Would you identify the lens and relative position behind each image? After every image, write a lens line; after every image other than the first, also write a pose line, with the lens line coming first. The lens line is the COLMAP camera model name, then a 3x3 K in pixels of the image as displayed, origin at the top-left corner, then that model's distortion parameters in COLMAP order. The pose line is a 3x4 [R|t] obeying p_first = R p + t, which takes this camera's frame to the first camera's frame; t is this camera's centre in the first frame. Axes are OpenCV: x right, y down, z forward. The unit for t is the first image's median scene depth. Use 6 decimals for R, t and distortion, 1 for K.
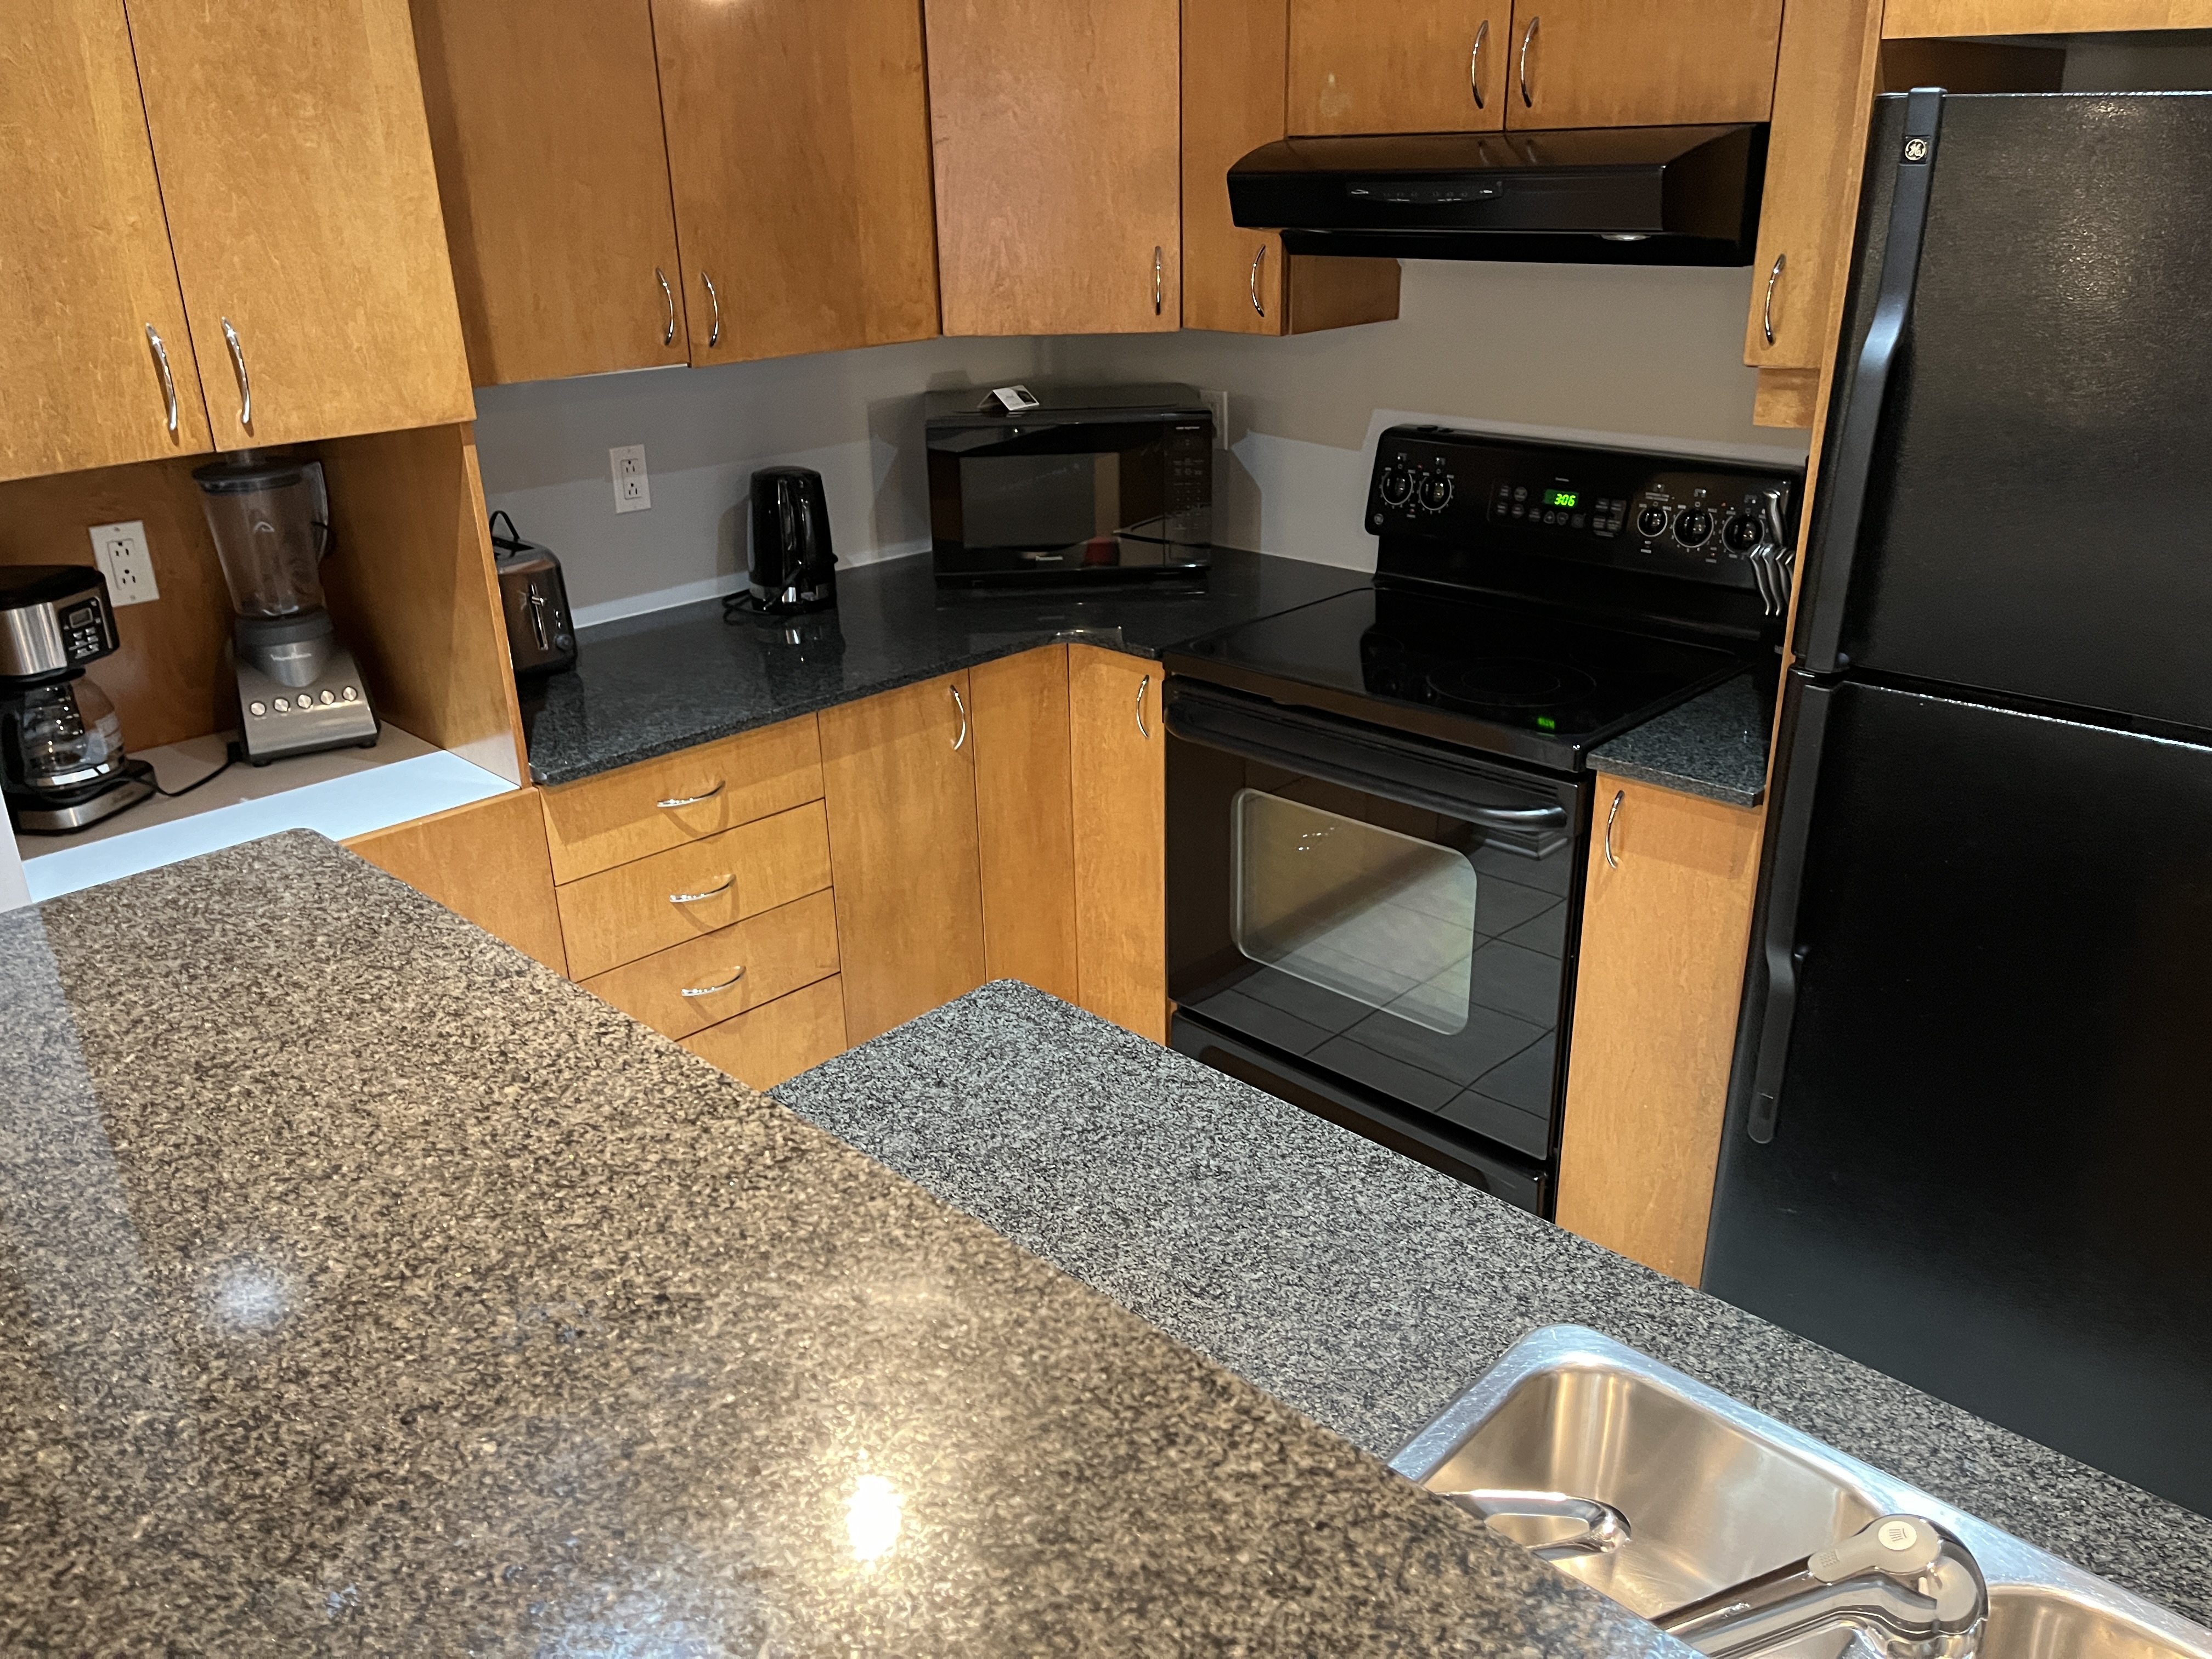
lens RADIAL K [[1681.9, 0, 1119.9], [0, 1681.9, 834.5], [0, 0, 1]] dist [0.071343, -0.094036]
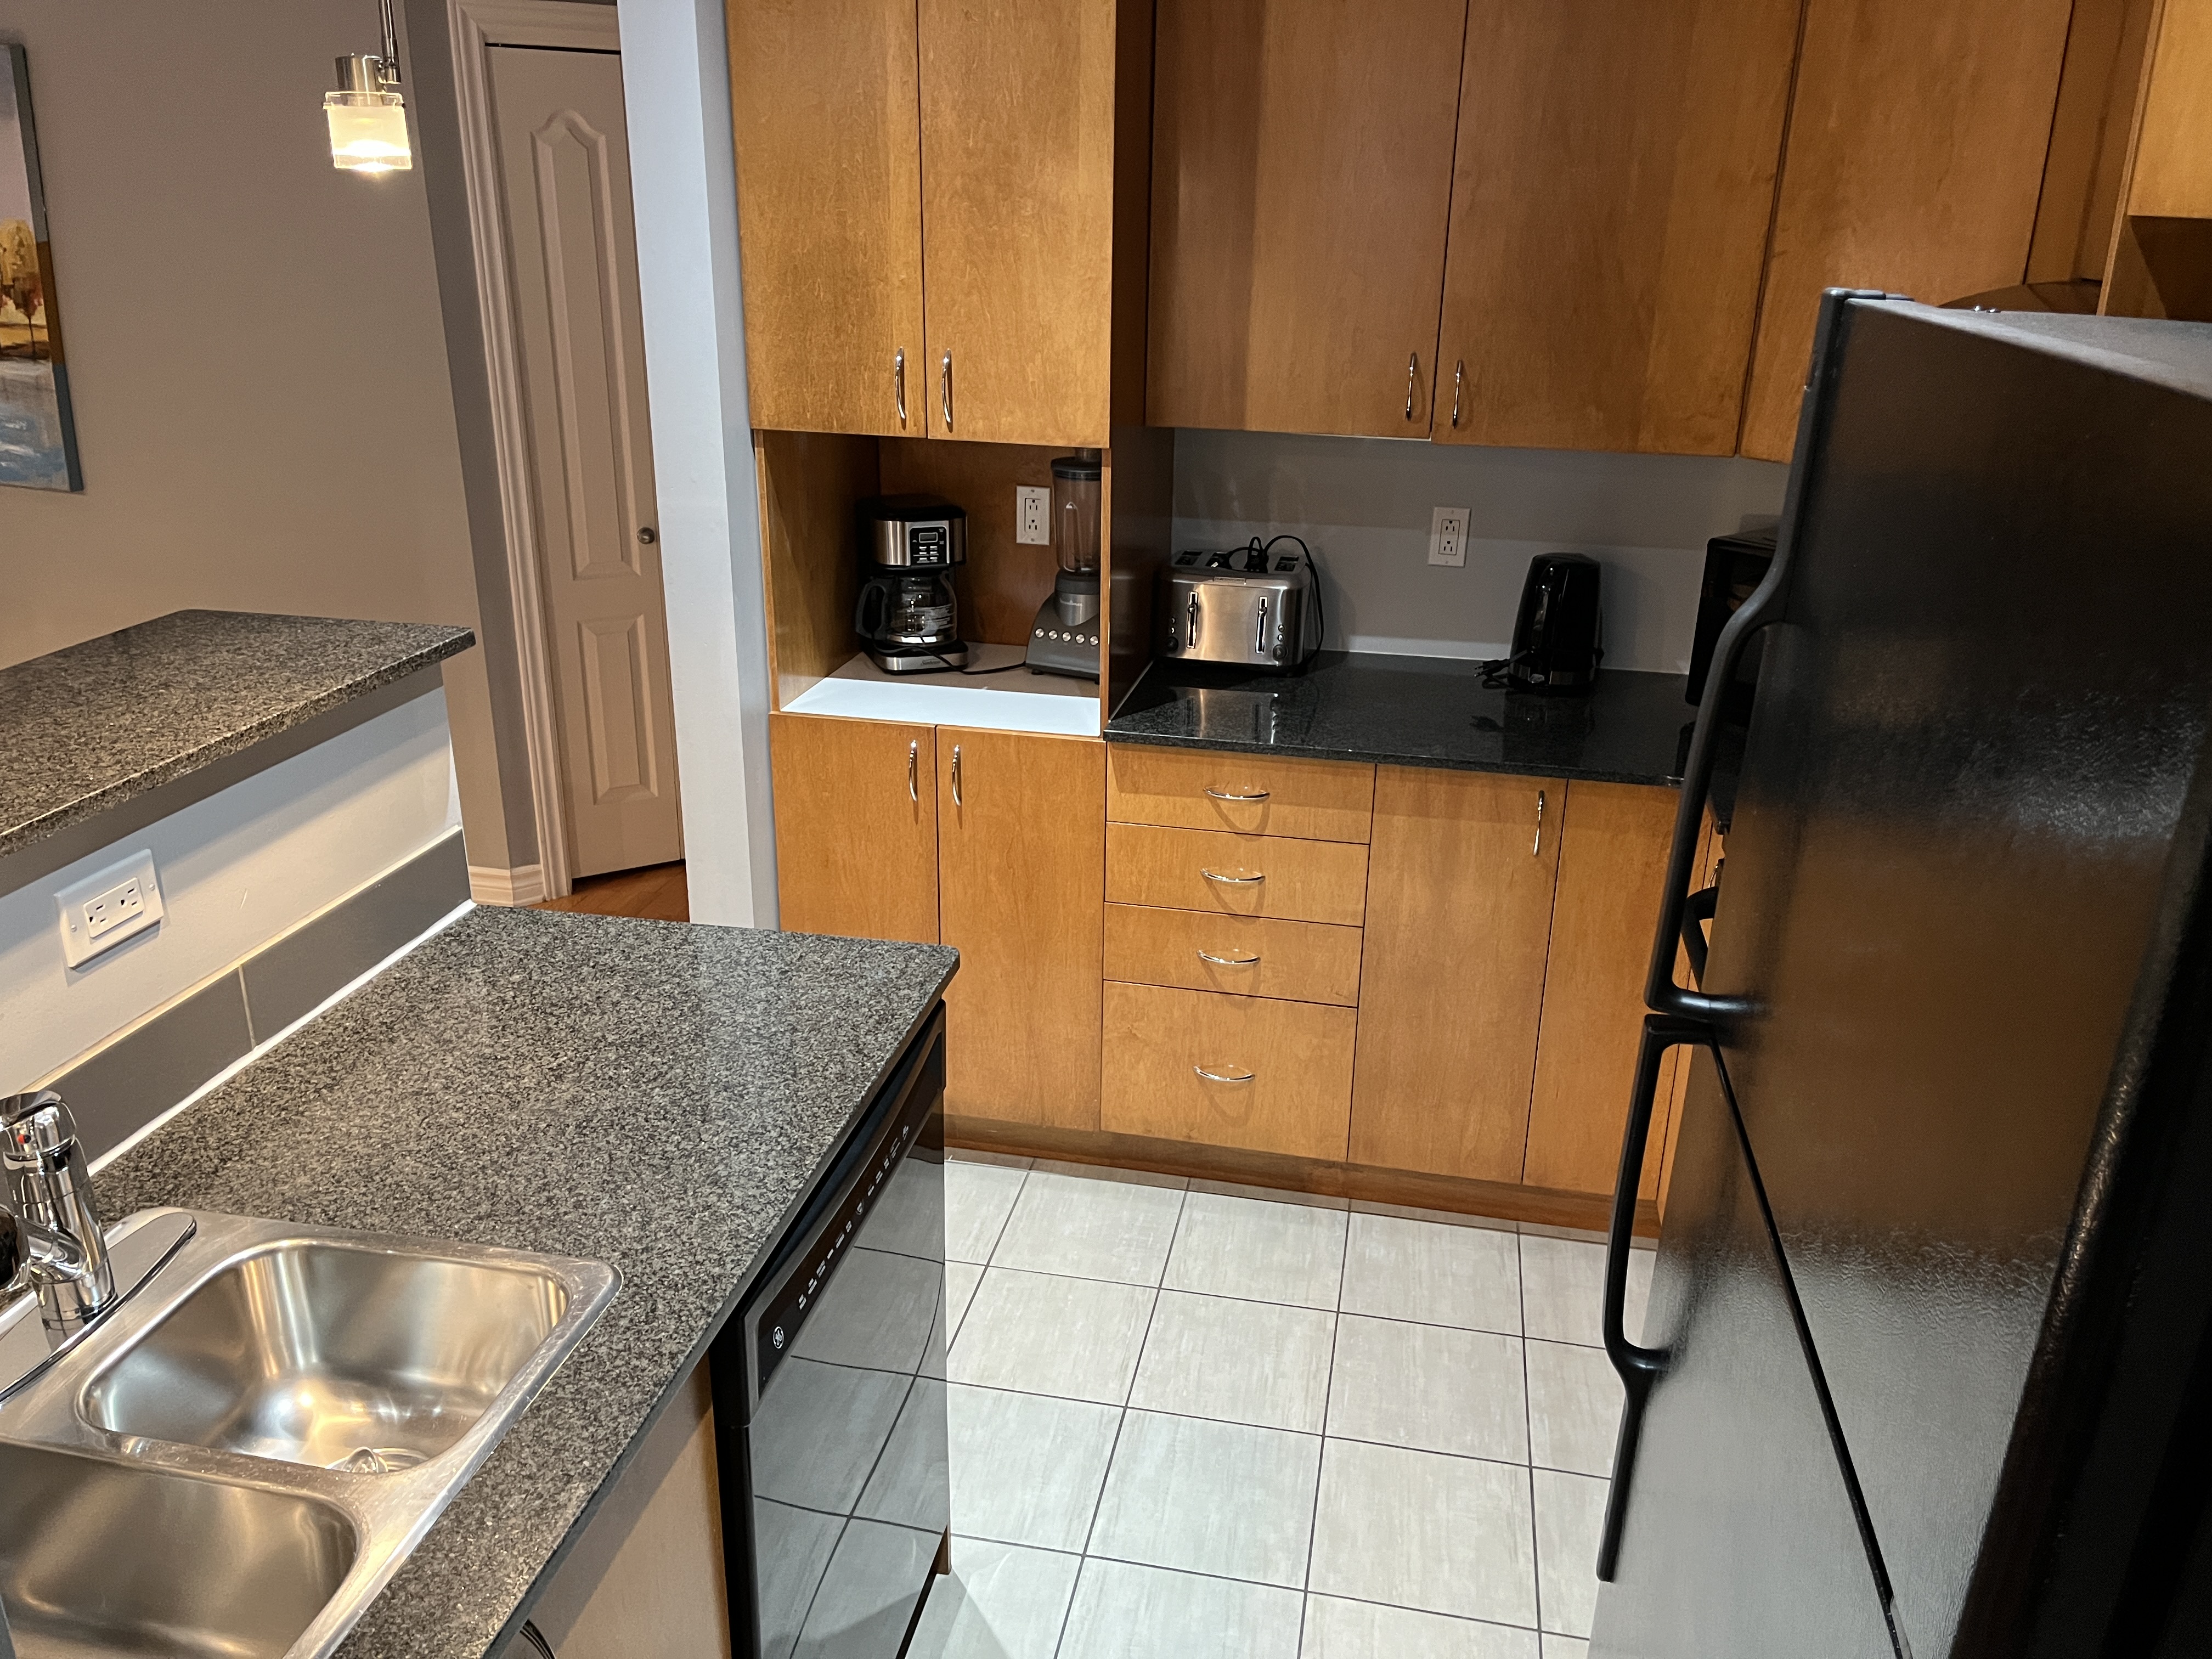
lens RADIAL K [[1681.9, 0, 1116.7], [0, 1681.9, 830.0], [0, 0, 1]] dist [0.071343, -0.094036]
pose [[0.543094, 0.327583, -0.773136, 0.629052], [-0.350376, 0.925178, 0.145881, -0.145854], [0.763076, 0.191662, 0.617236, 0.236780]]
